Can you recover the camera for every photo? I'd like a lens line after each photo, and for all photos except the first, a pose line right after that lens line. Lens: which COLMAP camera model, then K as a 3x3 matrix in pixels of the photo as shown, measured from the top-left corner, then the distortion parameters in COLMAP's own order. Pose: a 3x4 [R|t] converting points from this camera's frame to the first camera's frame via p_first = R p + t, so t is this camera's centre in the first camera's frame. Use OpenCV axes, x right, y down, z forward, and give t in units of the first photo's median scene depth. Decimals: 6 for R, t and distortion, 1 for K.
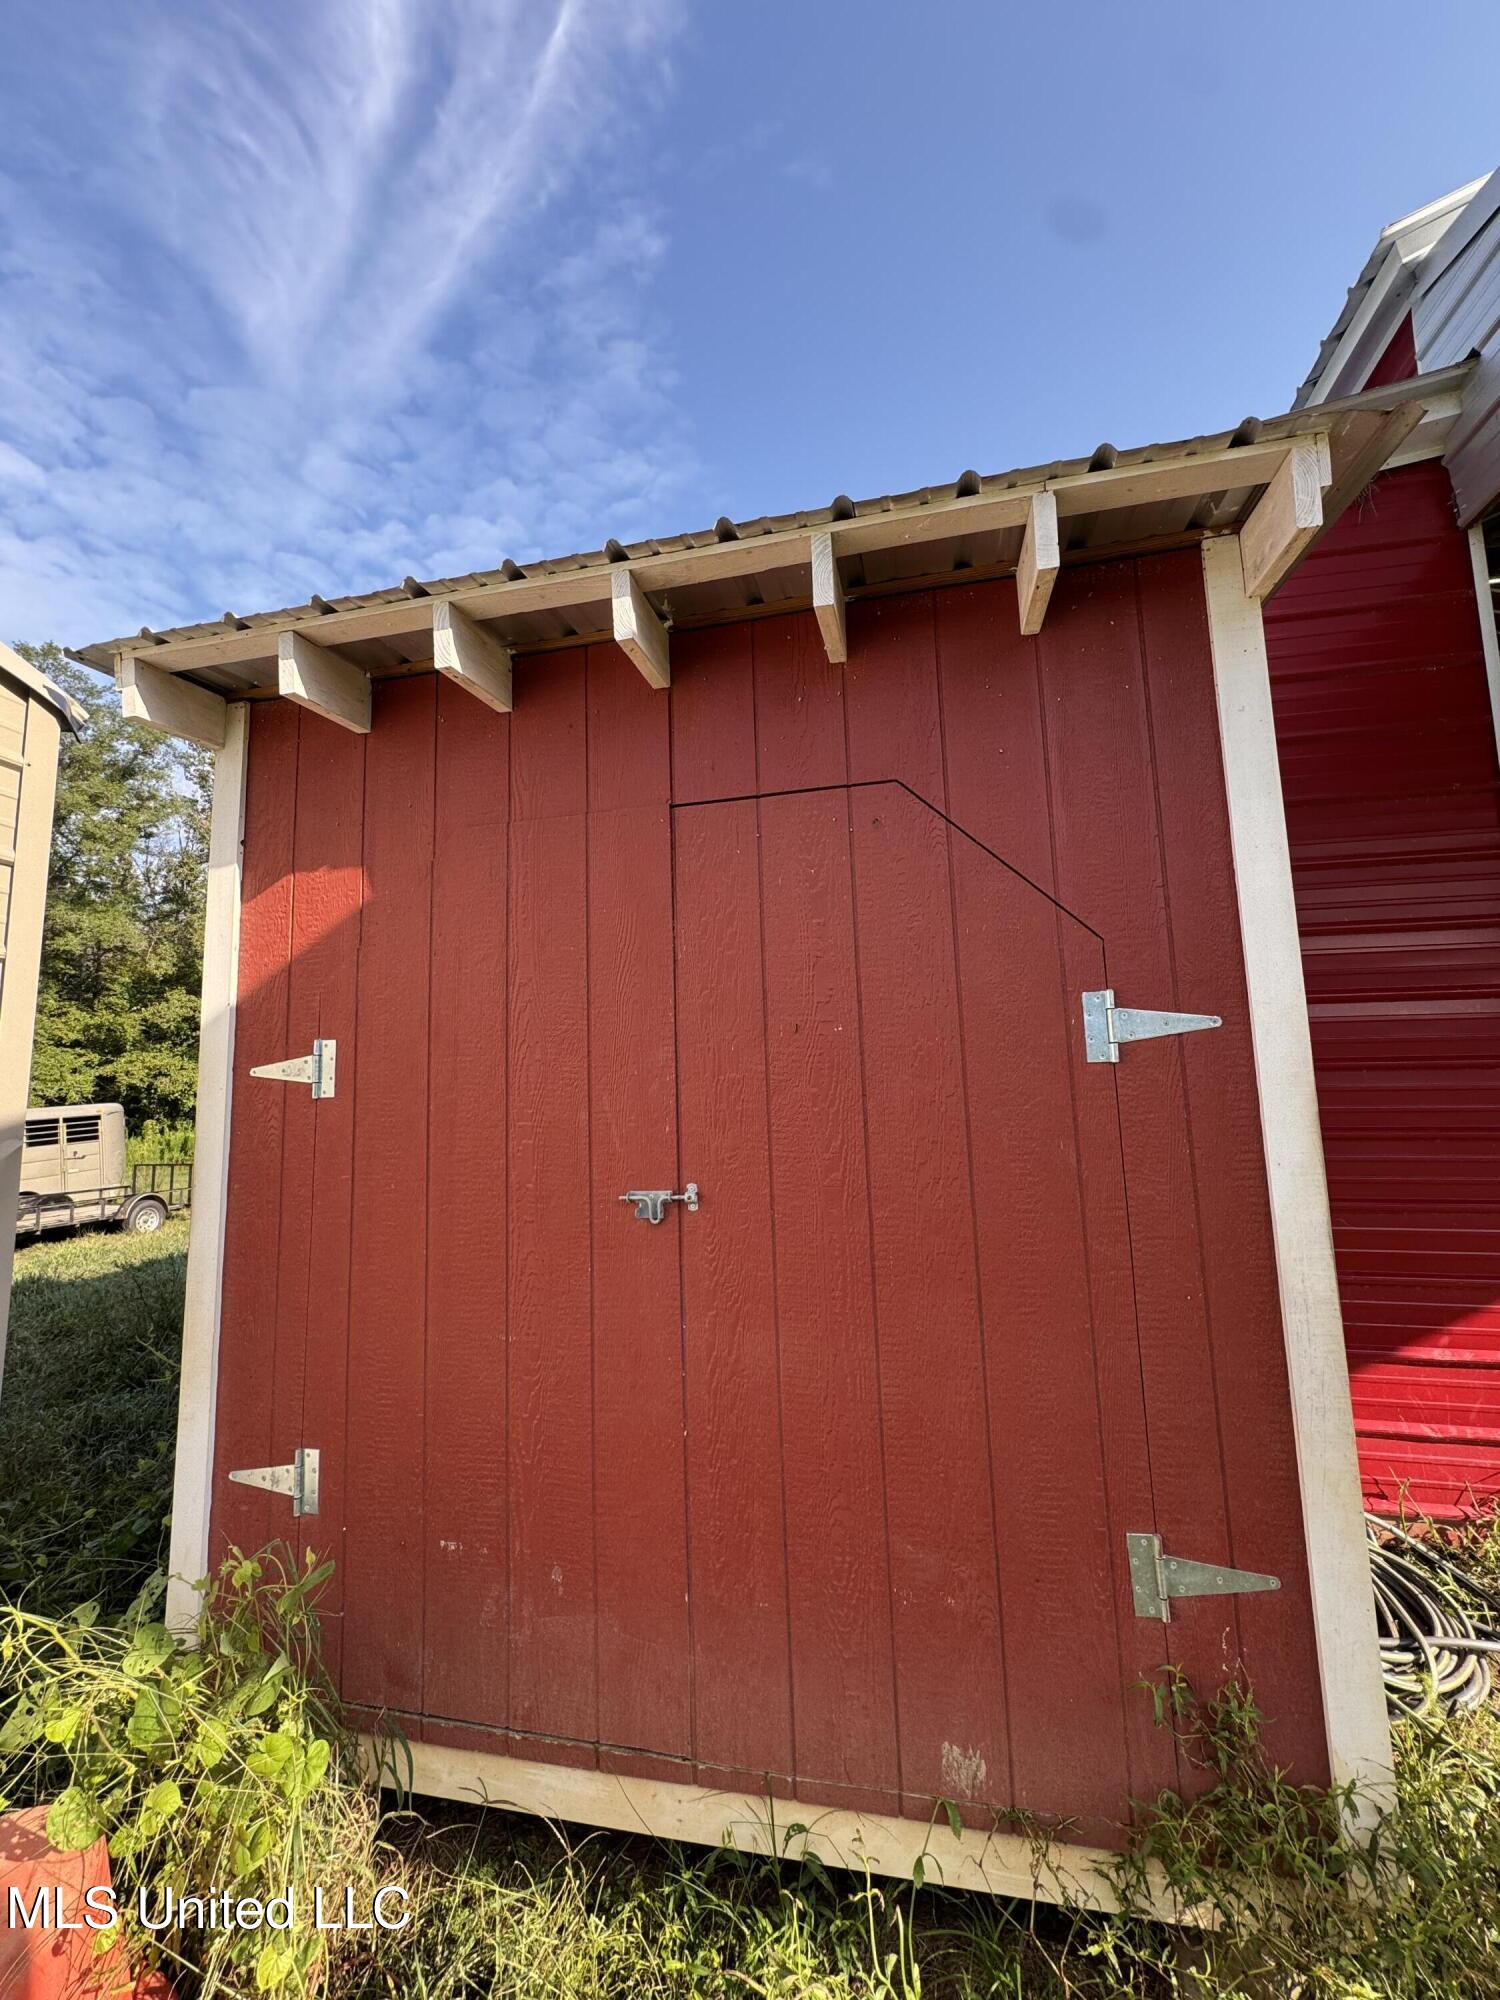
lens RADIAL K [[805.6, 0, 741.4], [0, 805.6, 994.9], [0, 0, 1]] dist [0.000362, 0.000518]
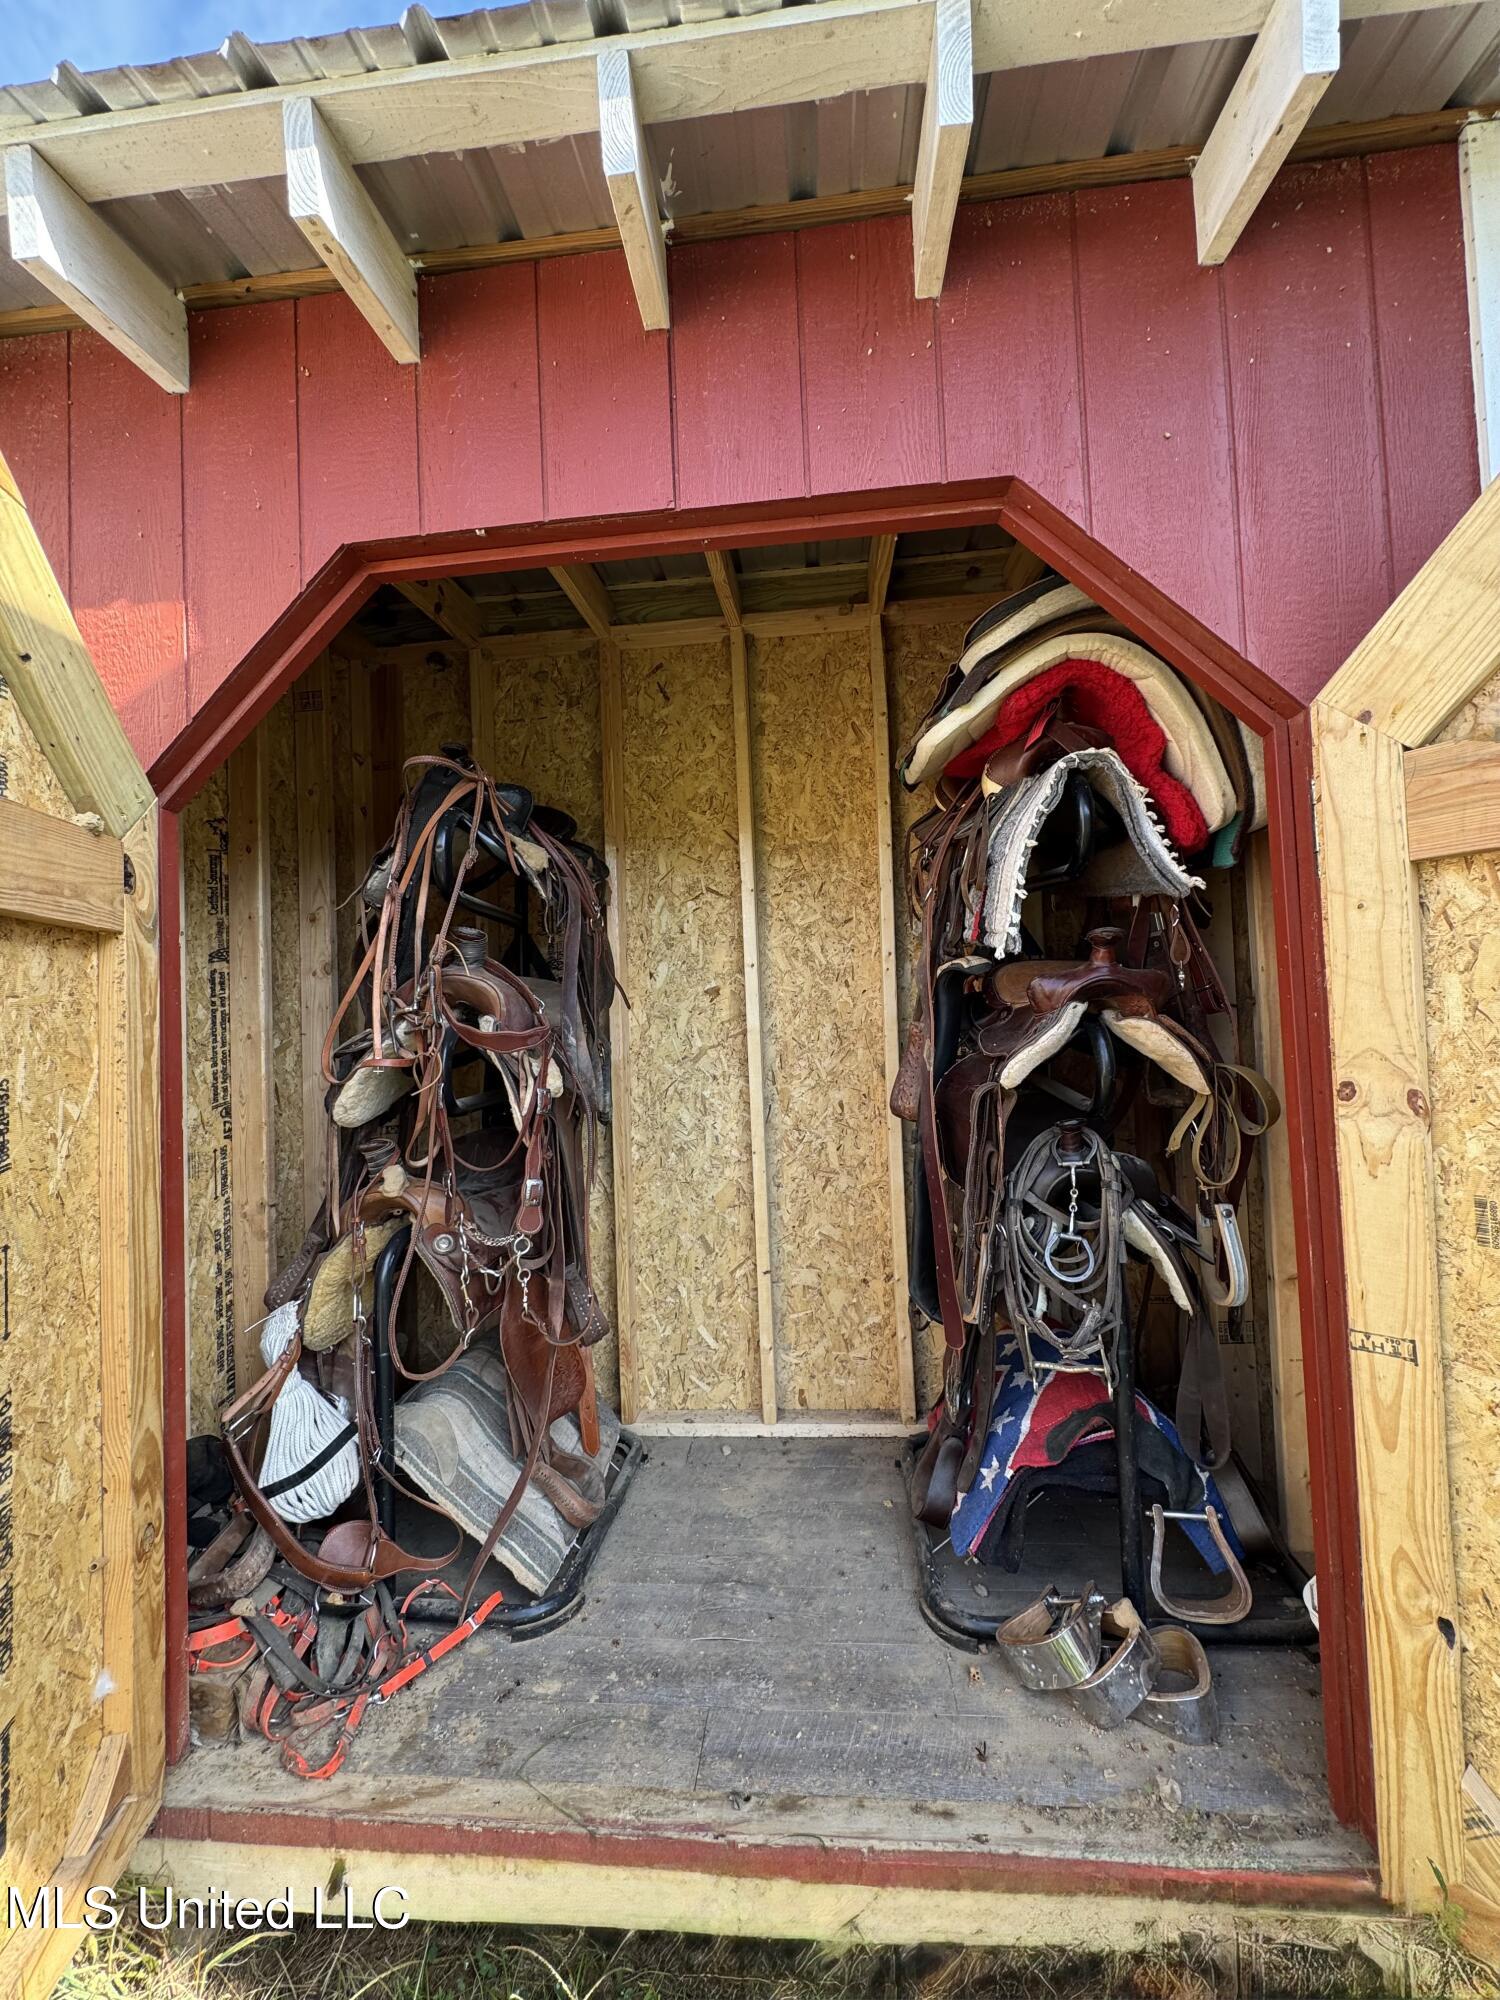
lens RADIAL K [[805.6, 0, 742.9], [0, 805.6, 995.0], [0, 0, 1]] dist [0.000362, 0.000518]
pose [[0.992295, -0.003269, 0.123854, -0.120267], [-0.006312, 0.997020, 0.076884, 0.118723], [-0.123736, -0.077074, 0.989317, 0.316081]]
